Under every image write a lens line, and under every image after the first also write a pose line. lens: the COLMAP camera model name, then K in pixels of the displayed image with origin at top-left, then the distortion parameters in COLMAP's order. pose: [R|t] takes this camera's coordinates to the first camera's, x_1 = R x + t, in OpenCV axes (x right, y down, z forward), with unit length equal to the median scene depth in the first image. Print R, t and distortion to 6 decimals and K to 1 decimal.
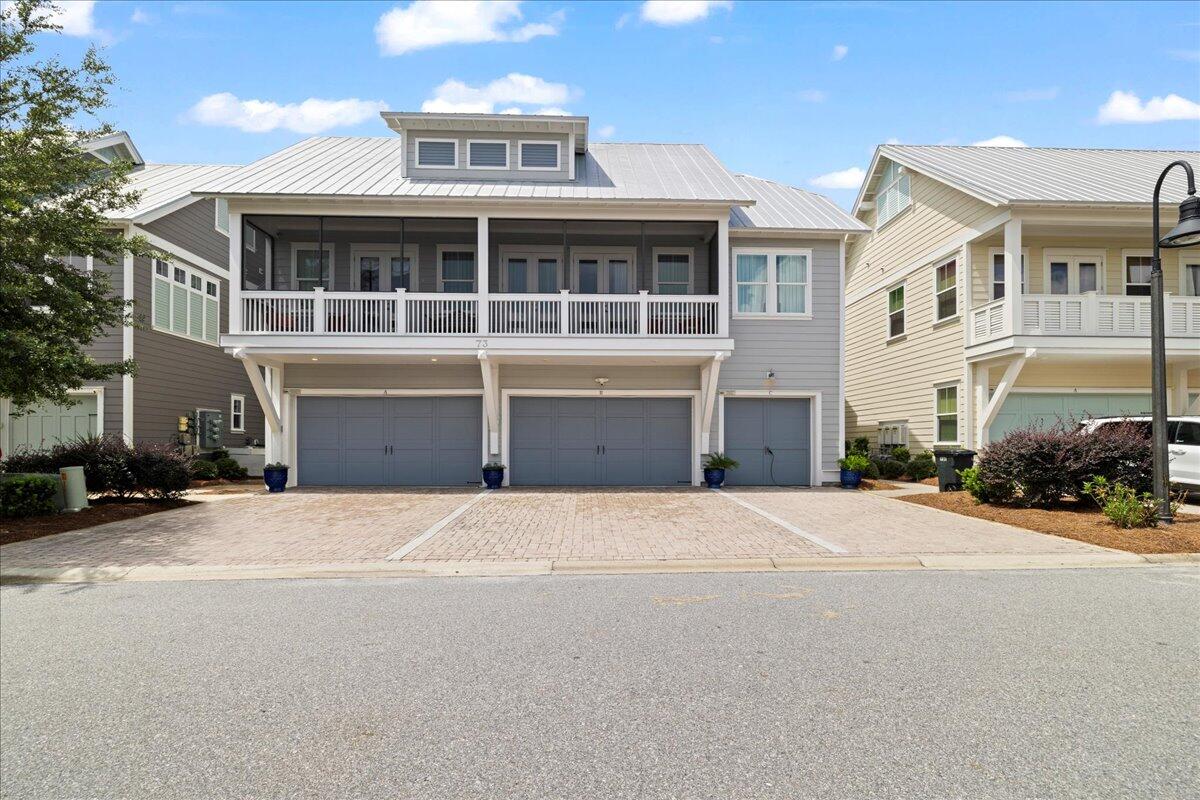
lens RADIAL K [[473.8, 0, 596.7], [0, 473.8, 450.9], [0, 0, 1]] dist [0.002570, 0.000152]
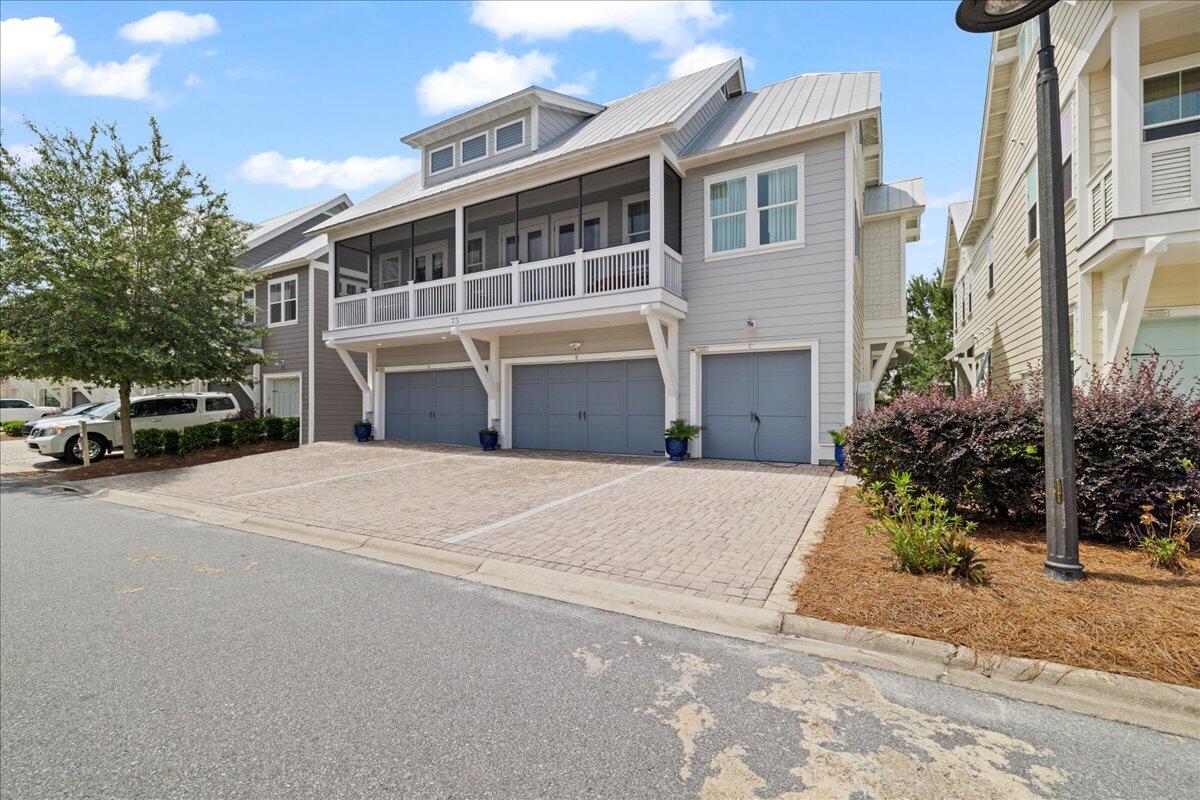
lens RADIAL K [[505.9, 0, 600.0], [0, 505.9, 400.0], [0, 0, 1]] dist [0.003251, 0.000668]
pose [[0.861036, -0.011902, -0.508404, 0.605071], [0.010214, 0.999929, -0.006109, -0.029463], [0.508441, 0.000068, 0.861097, 0.134997]]
